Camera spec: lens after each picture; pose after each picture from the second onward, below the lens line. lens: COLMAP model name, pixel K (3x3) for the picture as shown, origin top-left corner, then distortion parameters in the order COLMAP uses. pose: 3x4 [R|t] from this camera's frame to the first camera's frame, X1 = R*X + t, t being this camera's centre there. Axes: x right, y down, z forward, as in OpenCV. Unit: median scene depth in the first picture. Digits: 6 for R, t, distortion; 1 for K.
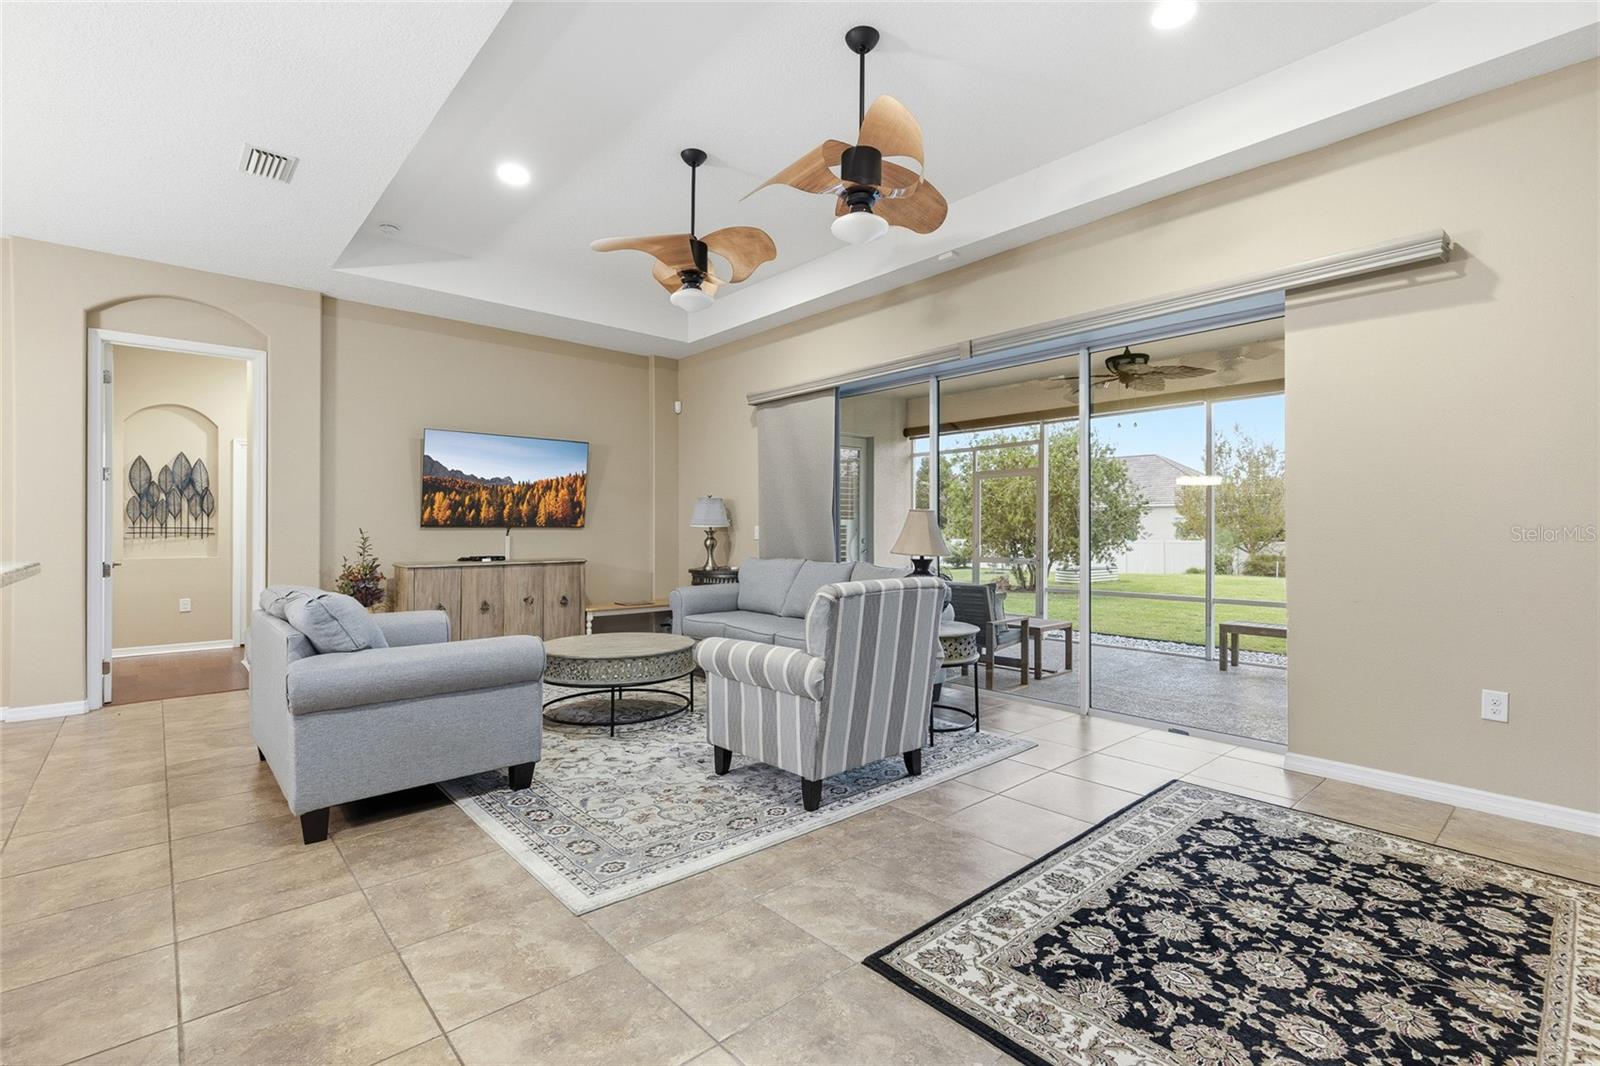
lens RADIAL K [[723.1, 0, 802.1], [0, 723.1, 528.6], [0, 0, 1]] dist [0.008039, -0.001757]
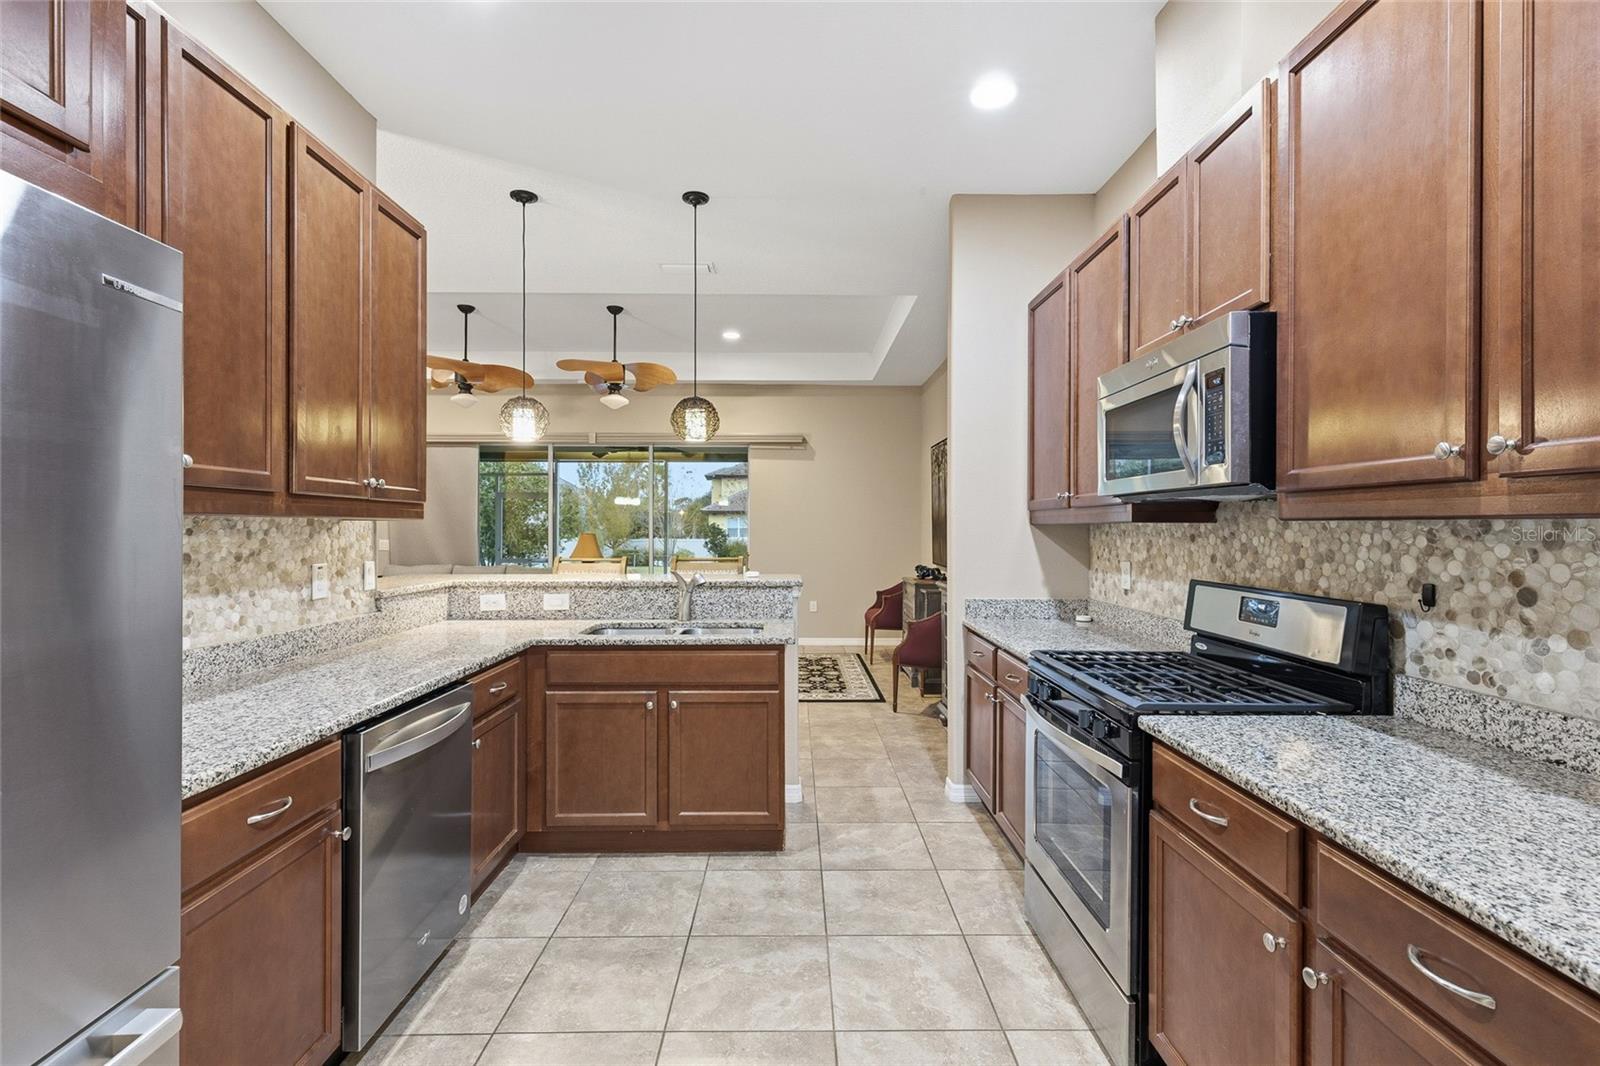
lens RADIAL K [[723.1, 0, 802.0], [0, 723.1, 529.0], [0, 0, 1]] dist [0.008039, -0.001757]
pose [[0.658054, 0.000946, 0.752970, -0.618185], [-0.003741, 0.999991, 0.002013, -0.031236], [-0.752962, -0.004142, 0.658051, -0.416302]]
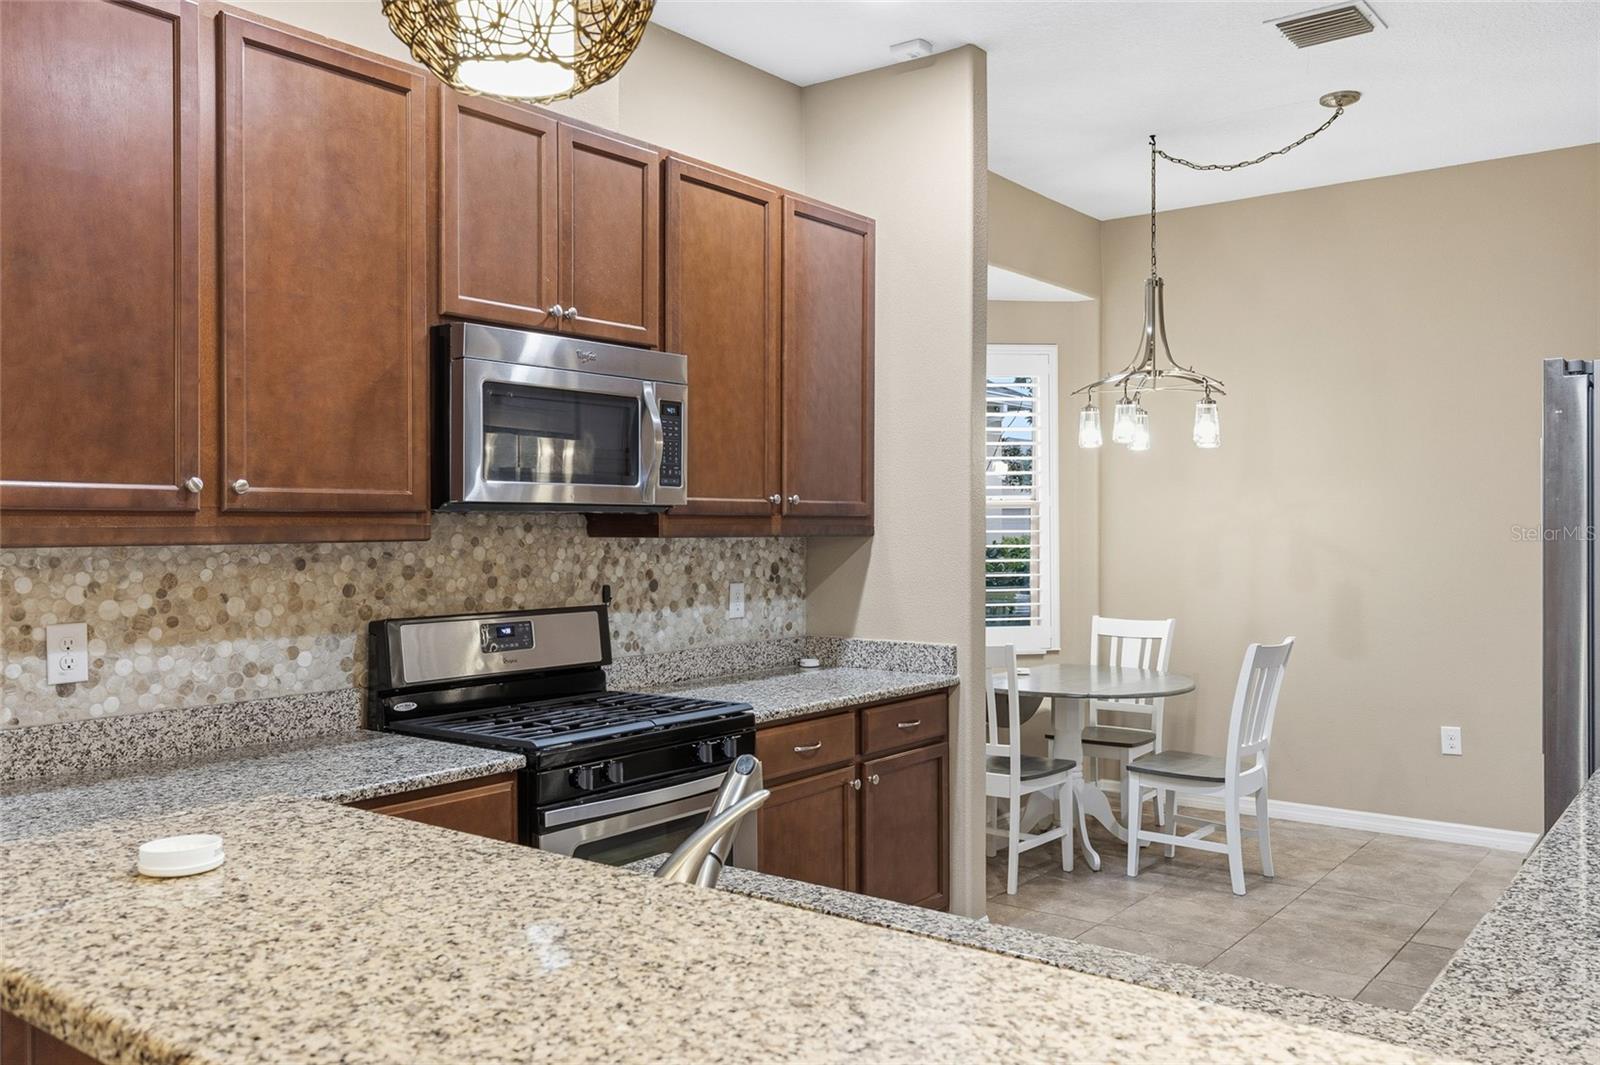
lens RADIAL K [[1285.4, 0, 806.3], [0, 1285.4, 533.6], [0, 0, 1]] dist [0.007446, -0.003934]
pose [[-0.982062, 0.004668, -0.188503, -0.203091], [0.003375, 0.999969, 0.007181, -0.041327], [0.188530, 0.006416, -0.982046, 0.278631]]
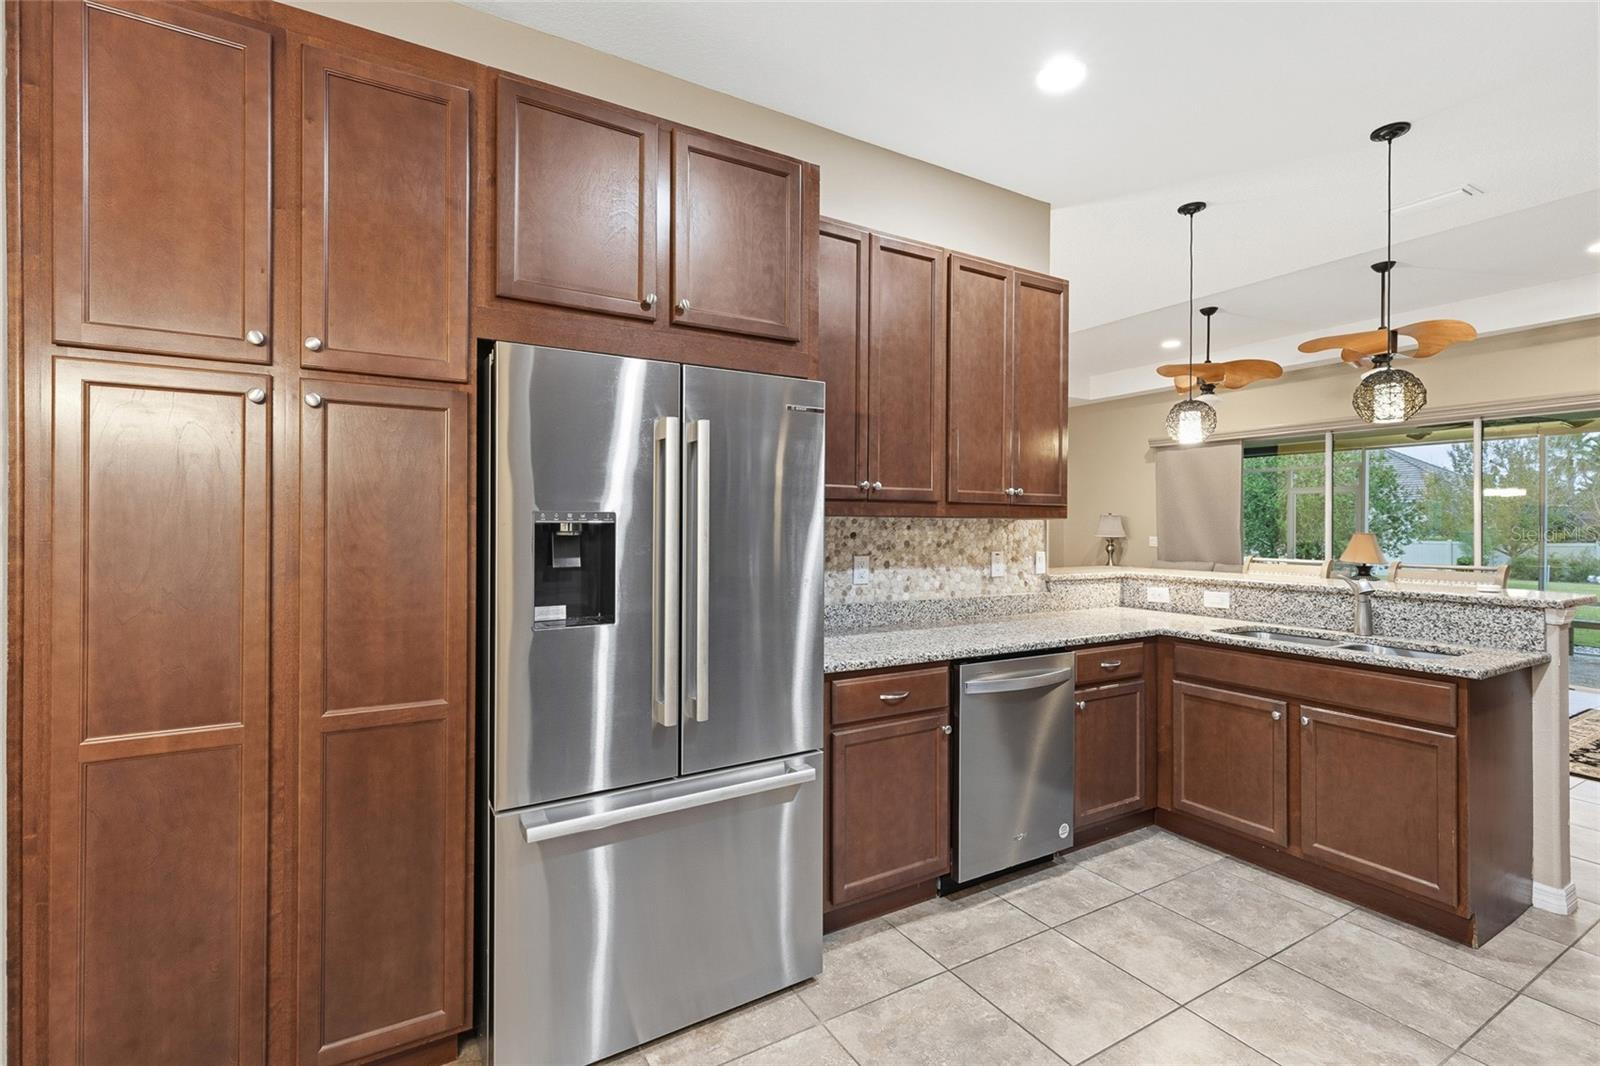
lens RADIAL K [[723.1, 0, 803.7], [0, 723.1, 523.0], [0, 0, 1]] dist [0.008039, -0.001757]
pose [[0.980727, 0.005001, -0.195317, -0.516666], [-0.004867, 0.999987, 0.001165, -0.031744], [0.195320, -0.000192, 0.980739, -0.533062]]
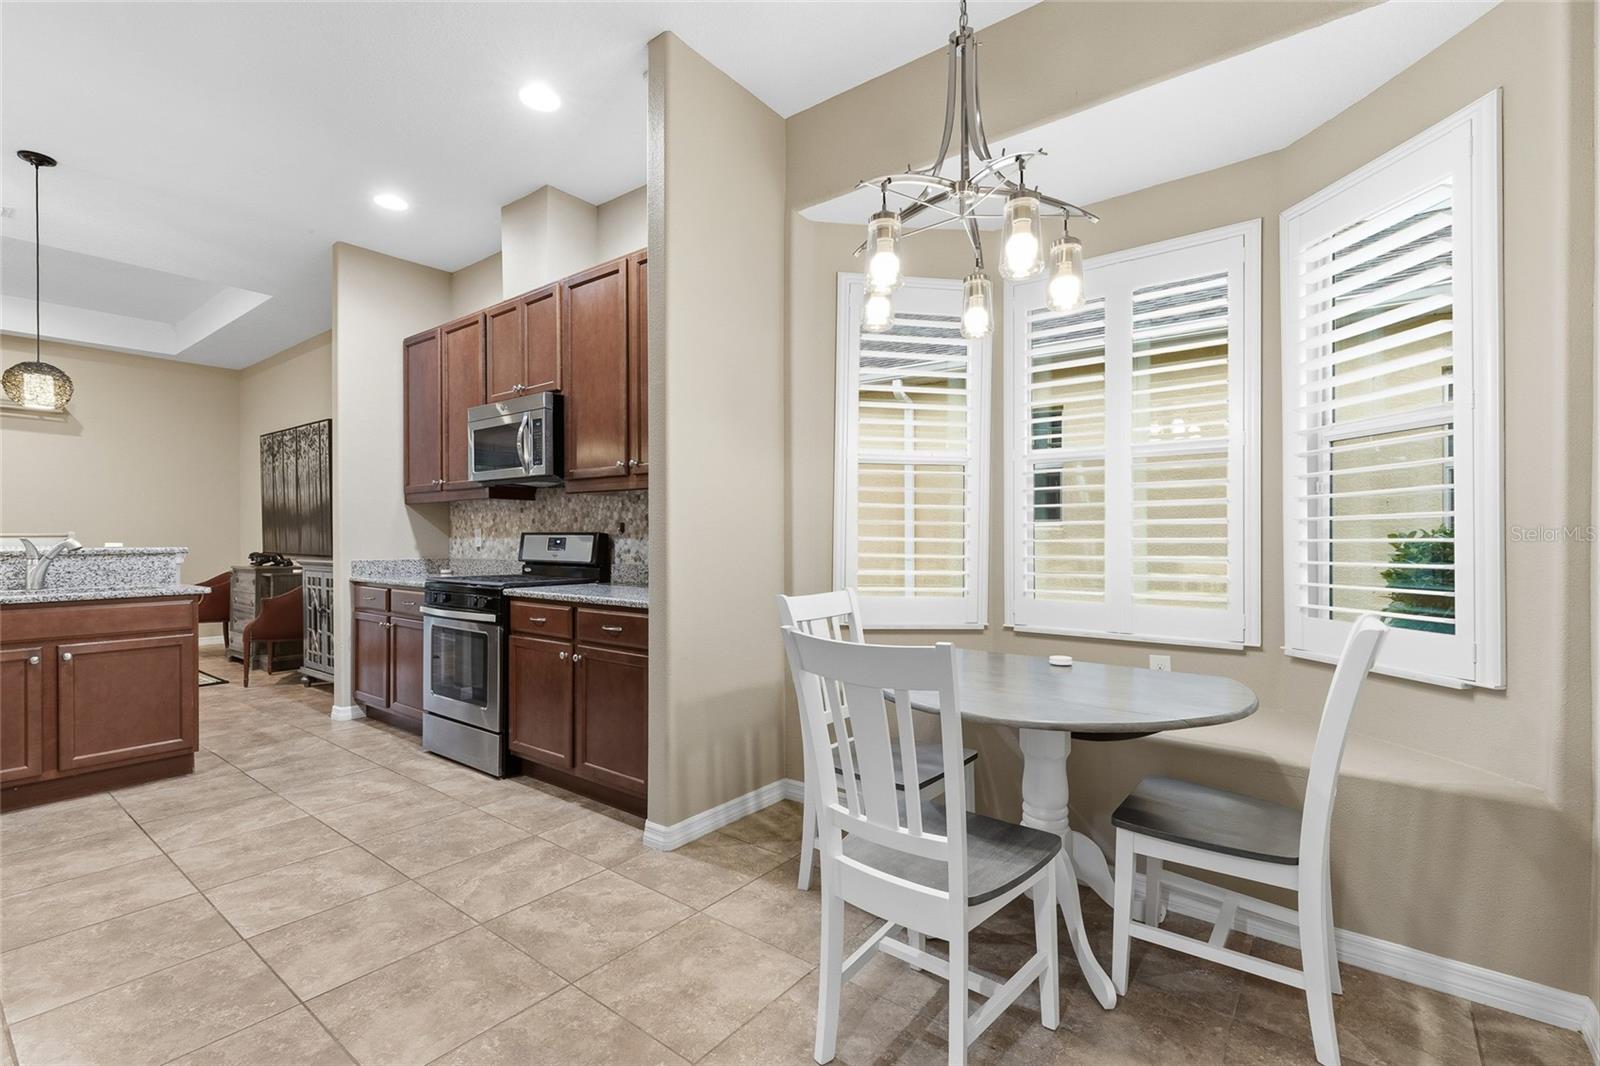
lens RADIAL K [[723.1, 0, 806.5], [0, 723.1, 538.3], [0, 0, 1]] dist [0.008039, -0.001757]
pose [[-0.176997, -0.001402, 0.984210, -0.935263], [-0.000012, 0.999999, 0.001422, 0.004527], [-0.984211, 0.000240, -0.176996, -0.464729]]
